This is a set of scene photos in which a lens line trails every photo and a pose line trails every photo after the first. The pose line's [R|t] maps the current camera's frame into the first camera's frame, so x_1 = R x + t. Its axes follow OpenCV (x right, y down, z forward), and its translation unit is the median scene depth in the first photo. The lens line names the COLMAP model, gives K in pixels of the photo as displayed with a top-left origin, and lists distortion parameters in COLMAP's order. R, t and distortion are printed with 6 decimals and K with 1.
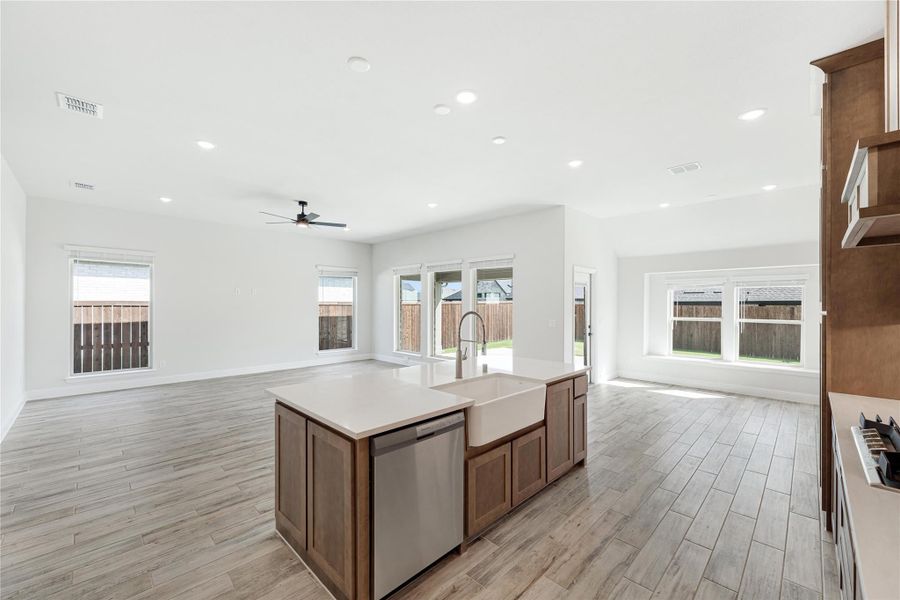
lens RADIAL K [[358.3, 0, 449.0], [0, 358.3, 303.6], [0, 0, 1]] dist [0.002778, -0.000090]
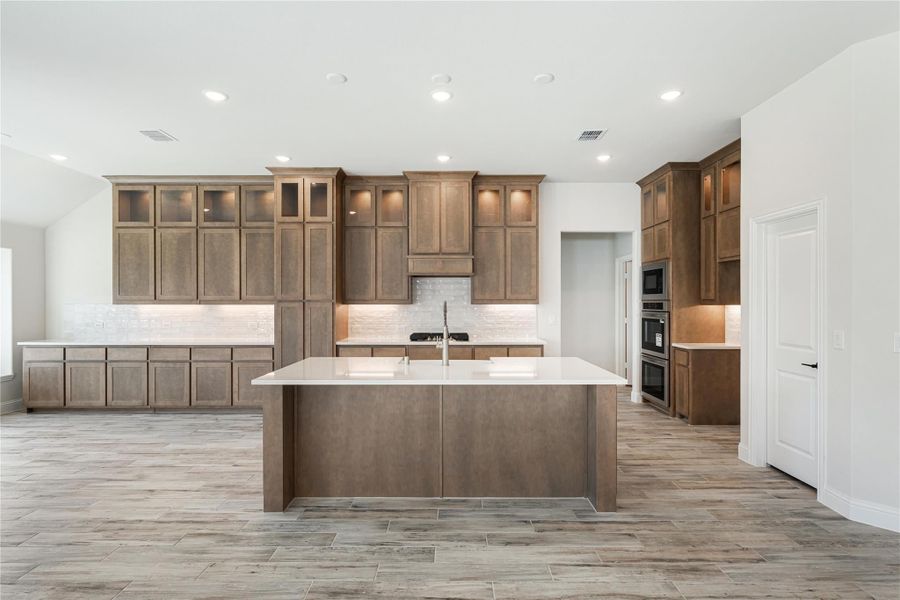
lens RADIAL K [[438.8, 0, 455.2], [0, 438.8, 300.4], [0, 0, 1]] dist [-0.000260, -0.000368]
pose [[-0.707188, 0.000087, 0.707026, -0.374006], [-0.004478, 0.999979, -0.004601, 0.010665], [-0.707012, -0.006420, -0.707173, 0.795131]]
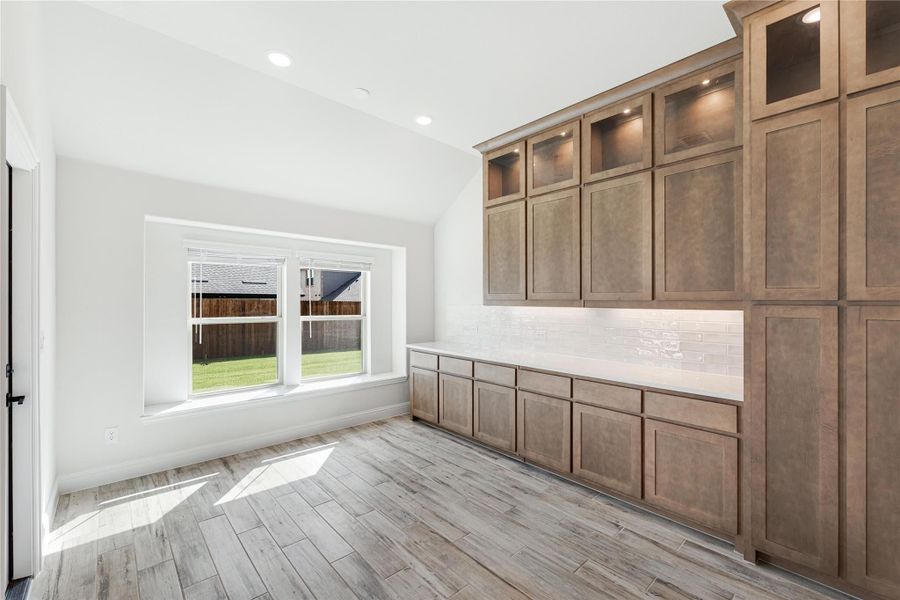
lens RADIAL K [[376.2, 0, 456.2], [0, 376.2, 300.9], [0, 0, 1]] dist [-0.001722, 0.000320]
pose [[0.035994, -0.002925, 0.999348, 0.136334], [-0.006998, 0.999970, 0.003179, 0.008633], [-0.999328, -0.007108, 0.035972, 0.678265]]
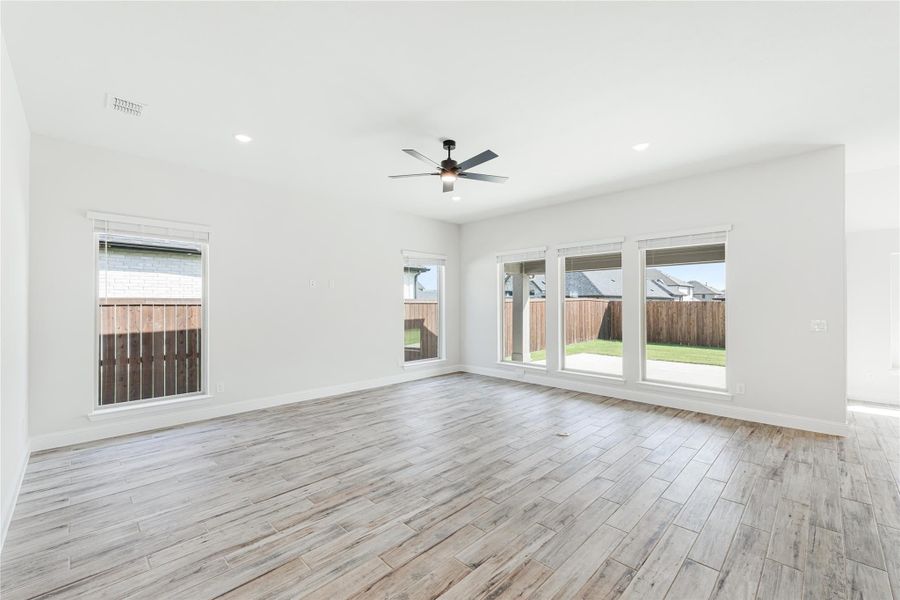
lens RADIAL K [[376.2, 0, 453.3], [0, 376.2, 301.2], [0, 0, 1]] dist [-0.001722, 0.000320]
pose [[0.999964, -0.008091, -0.002548, -0.350997], [0.008079, 0.999956, -0.004725, 0.008271], [0.002586, 0.004704, 0.999986, 0.277263]]
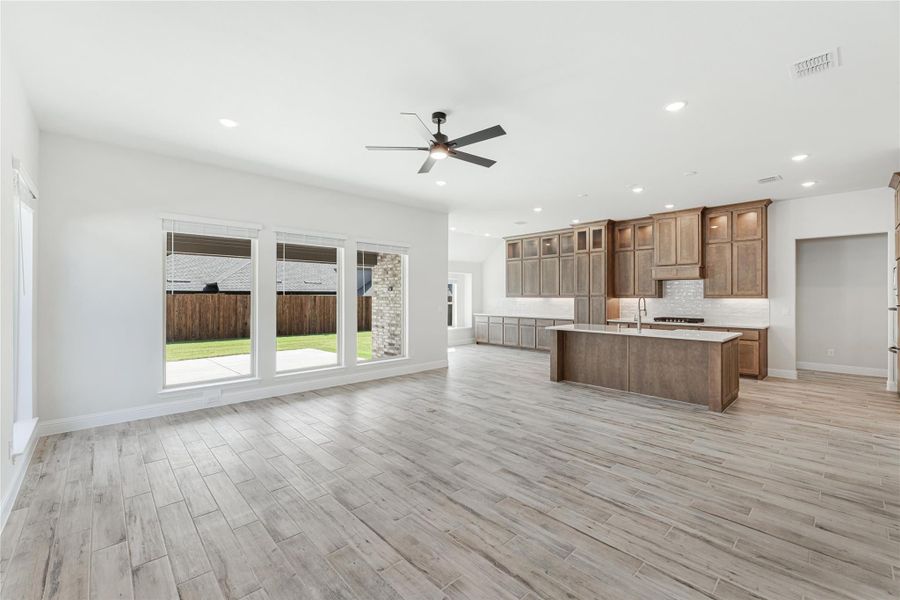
lens RADIAL K [[376.2, 0, 452.9], [0, 376.2, 300.6], [0, 0, 1]] dist [-0.001722, 0.000320]
pose [[0.029226, -0.015128, 0.999458, -0.881809], [-0.003704, 0.999877, 0.015243, 0.006800], [-0.999566, -0.004148, 0.029166, 0.836908]]
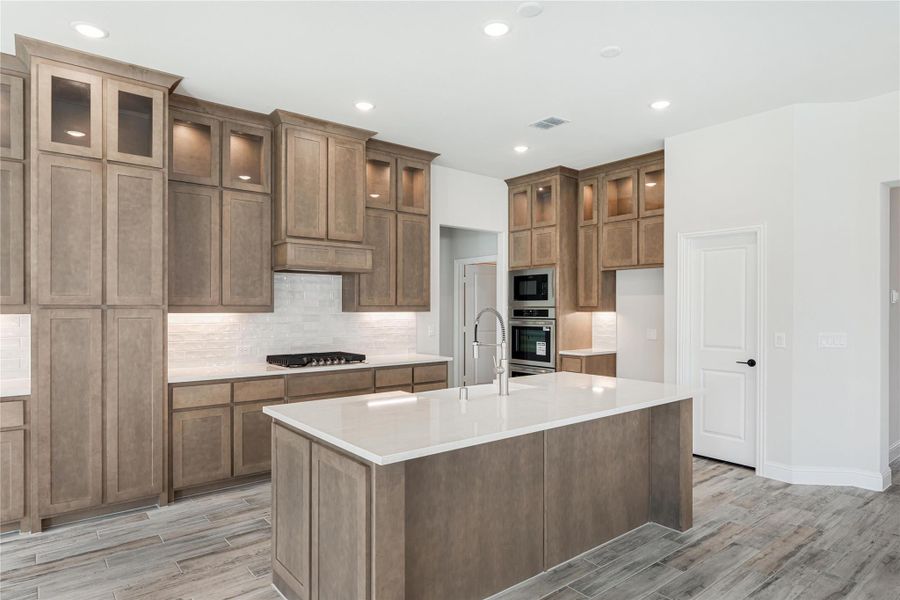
lens RADIAL K [[522.5, 0, 452.4], [0, 522.5, 306.3], [0, 0, 1]] dist [0.005002, -0.002928]
pose [[-0.994322, -0.003745, 0.106345, 0.008801], [-0.004465, 0.999969, -0.006533, 0.010377], [-0.106317, -0.006971, -0.994308, 0.901268]]
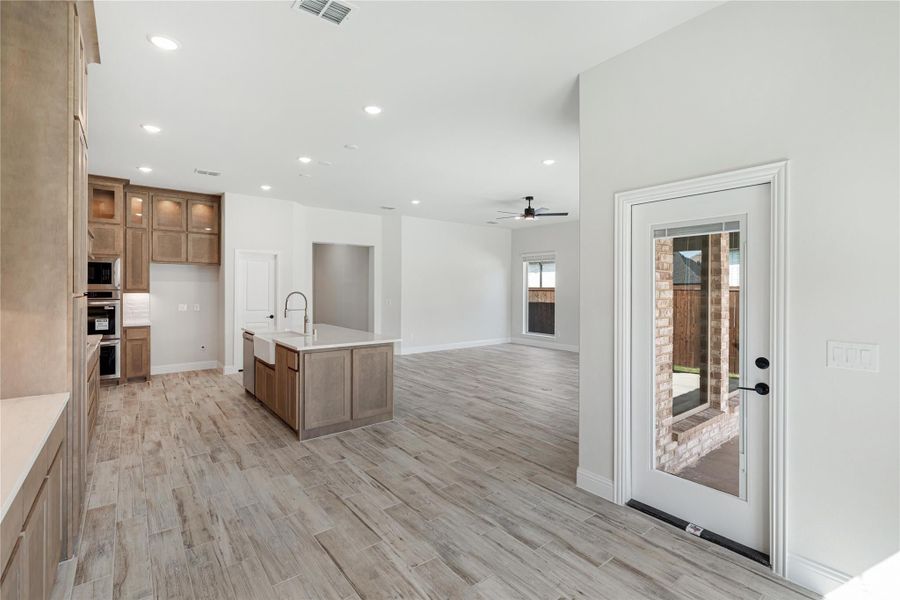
lens RADIAL K [[409.5, 0, 453.8], [0, 409.5, 290.4], [0, 0, 1]] dist [0.005001, 0.000542]
pose [[-0.114628, 0.001129, -0.993408, 0.764794], [-0.001095, 0.999999, 0.001263, 0.004149], [0.993408, 0.001233, -0.114627, 0.796813]]
